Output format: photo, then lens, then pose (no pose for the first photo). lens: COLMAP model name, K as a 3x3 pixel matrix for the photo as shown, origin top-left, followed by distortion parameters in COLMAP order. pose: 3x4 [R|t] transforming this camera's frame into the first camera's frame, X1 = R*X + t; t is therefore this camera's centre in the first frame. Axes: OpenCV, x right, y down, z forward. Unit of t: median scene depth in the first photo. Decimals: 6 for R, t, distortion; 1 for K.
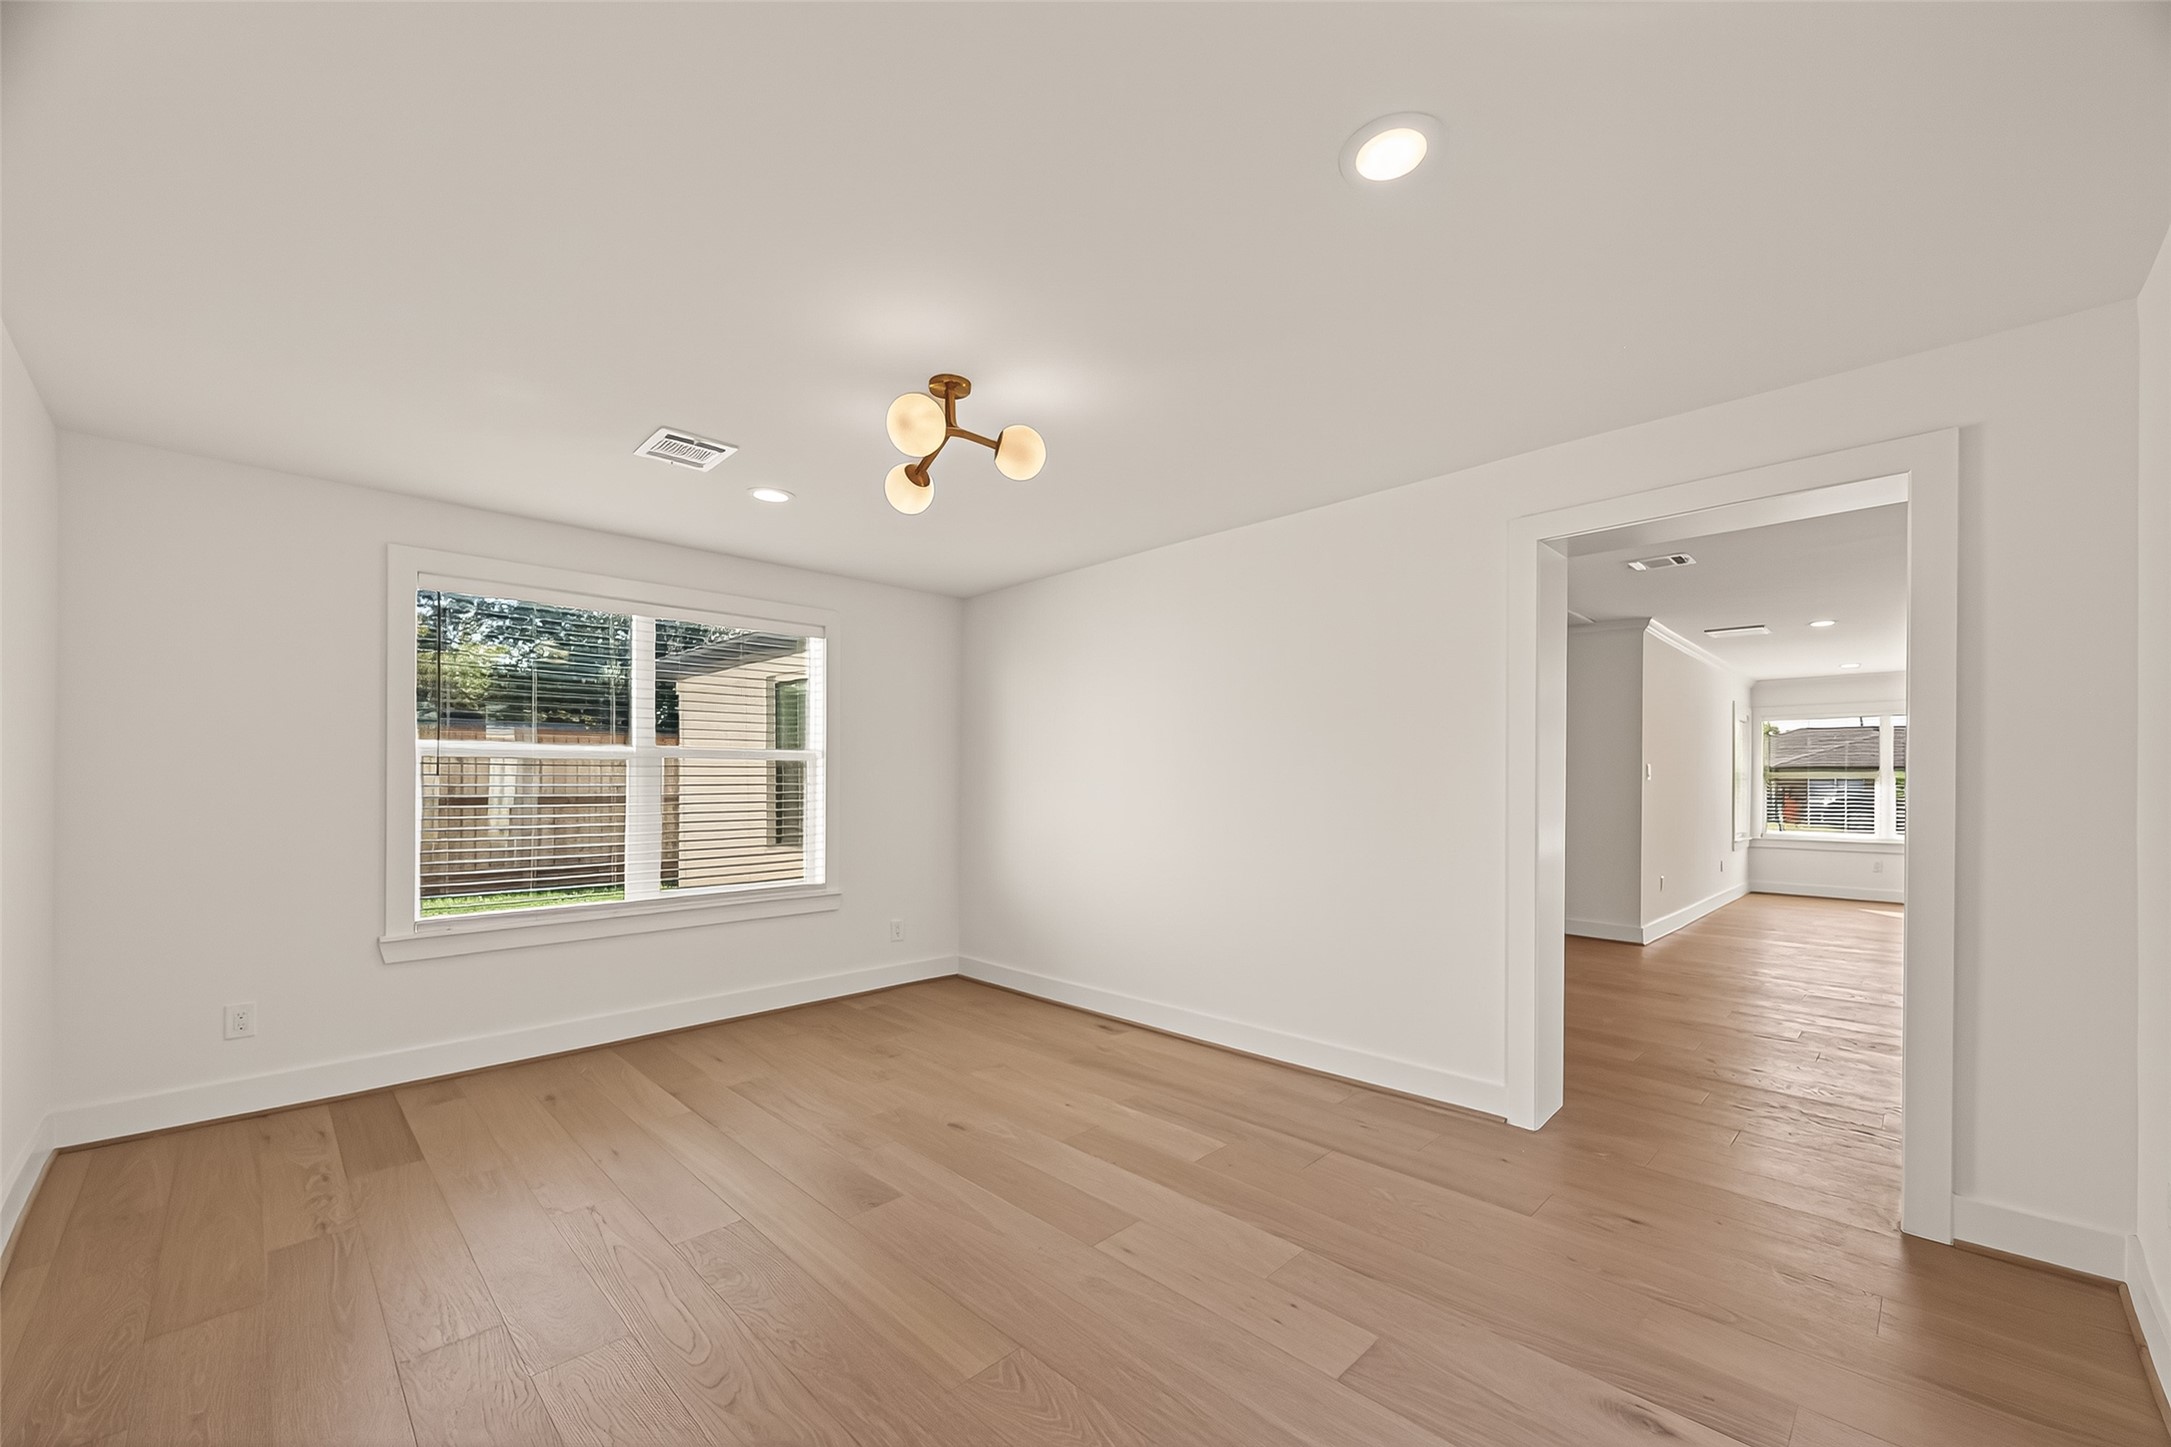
lens RADIAL K [[868.7, 0, 1110.9], [0, 868.7, 786.7], [0, 0, 1]] dist [0.000113, -0.000014]
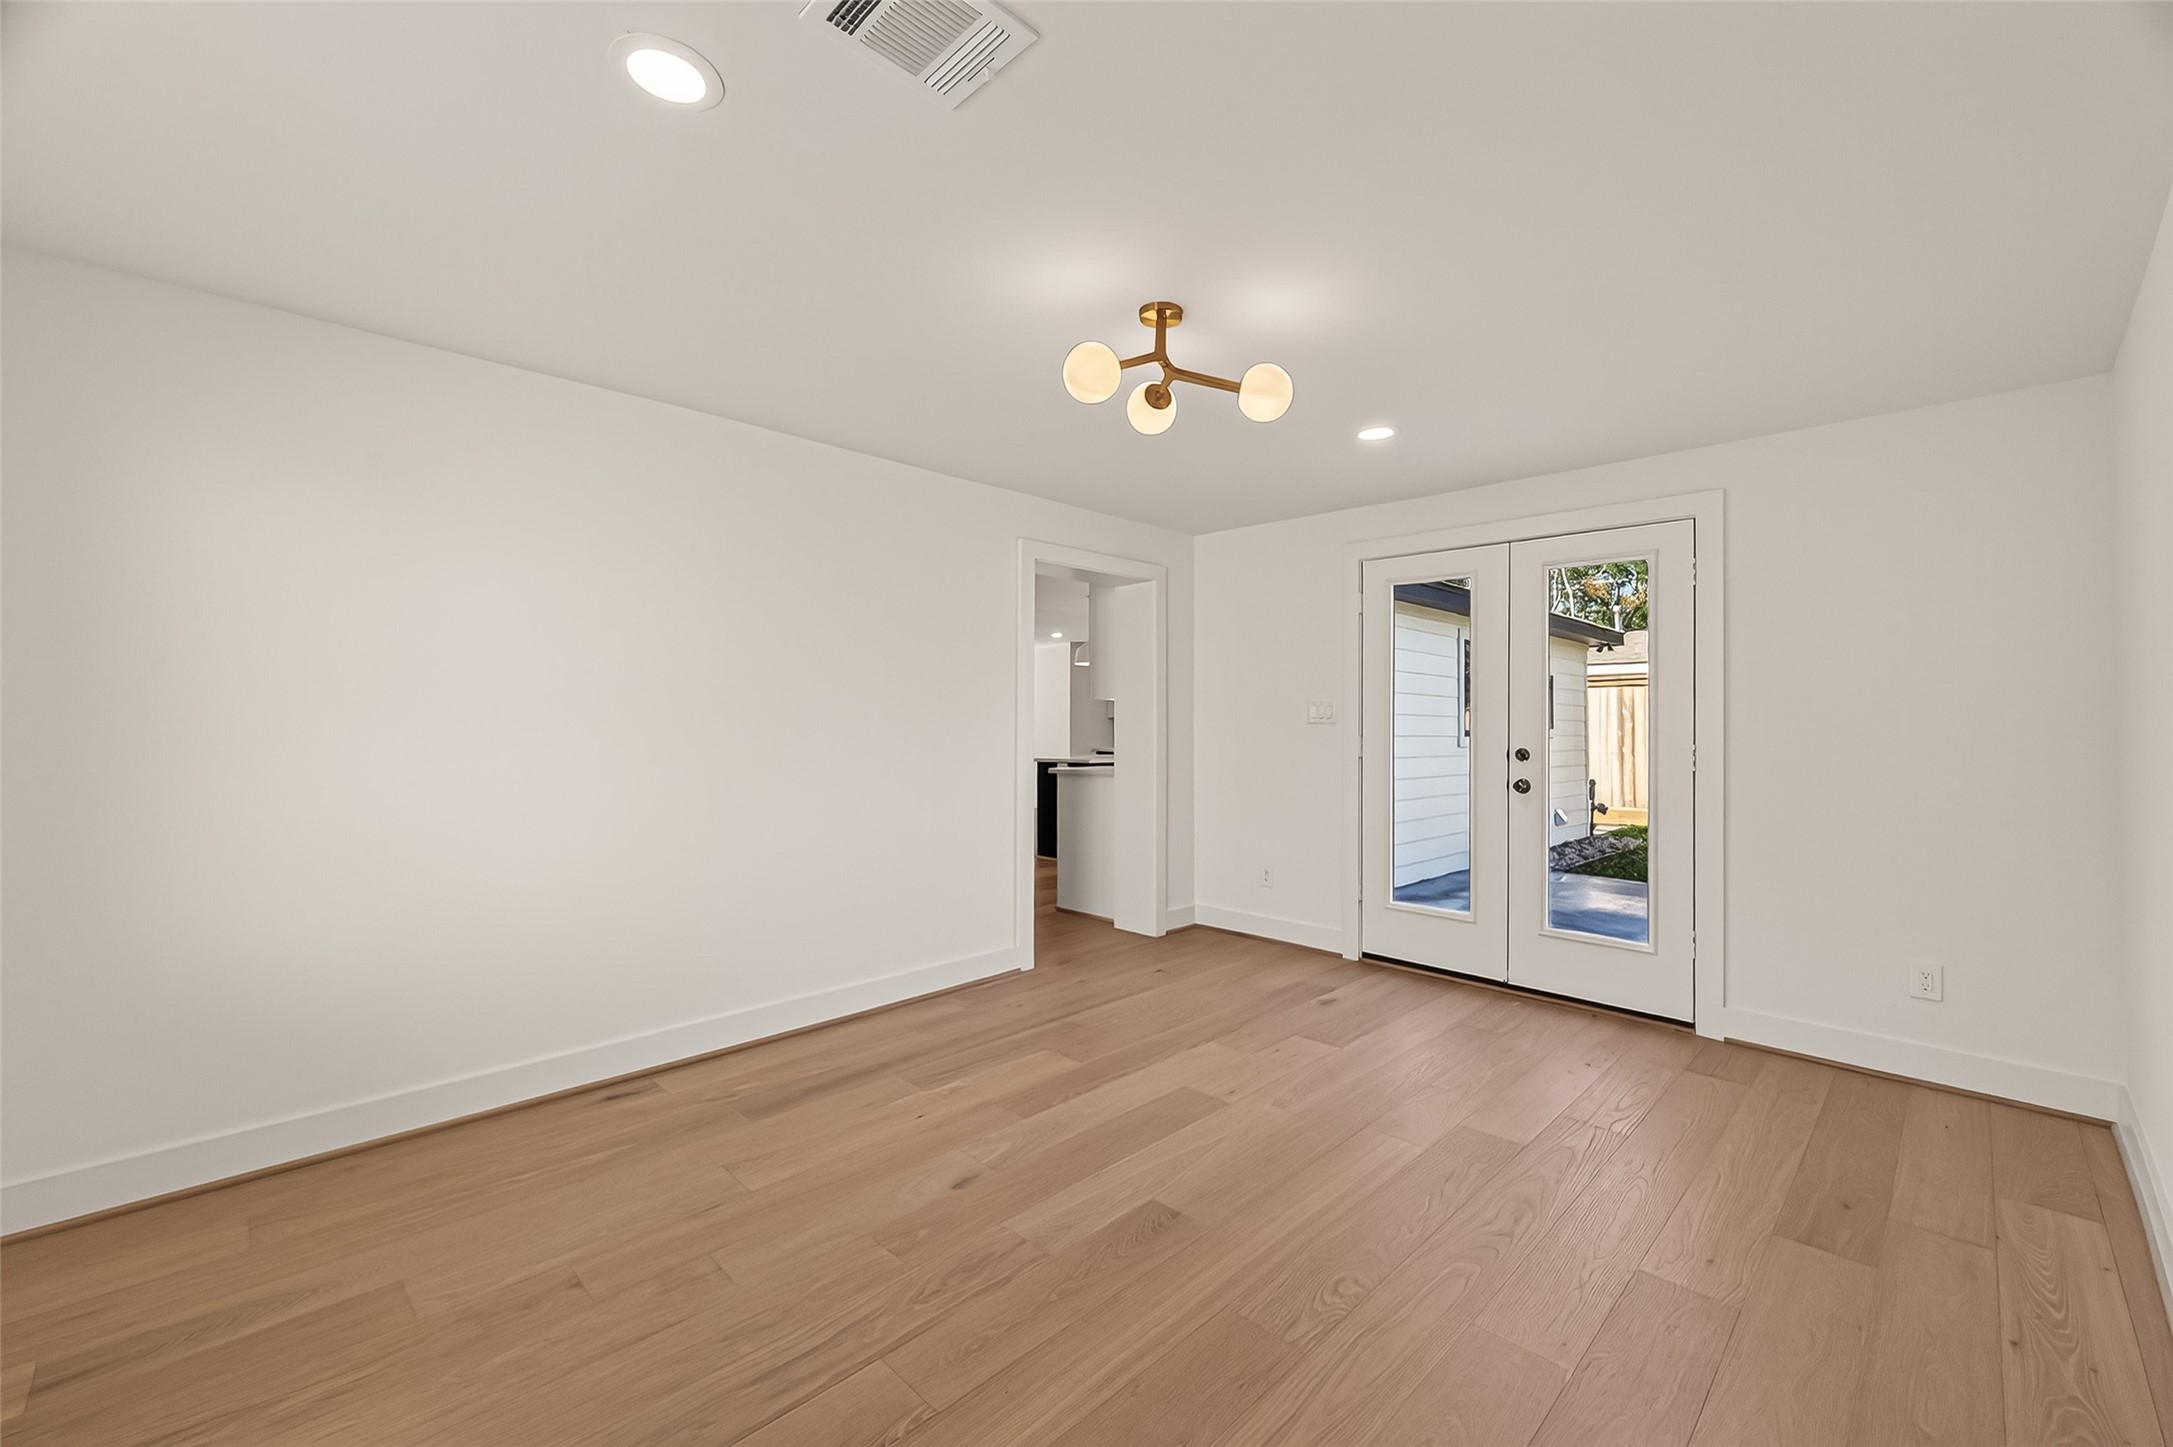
lens RADIAL K [[852.6, 0, 1086.5], [0, 852.6, 723.5], [0, 0, 1]] dist [0.001086, 0.000066]
pose [[0.022150, -0.004642, 0.999744, -0.902163], [0.004362, 0.999980, 0.004547, -0.018896], [-0.999745, 0.004261, 0.022170, 0.846623]]
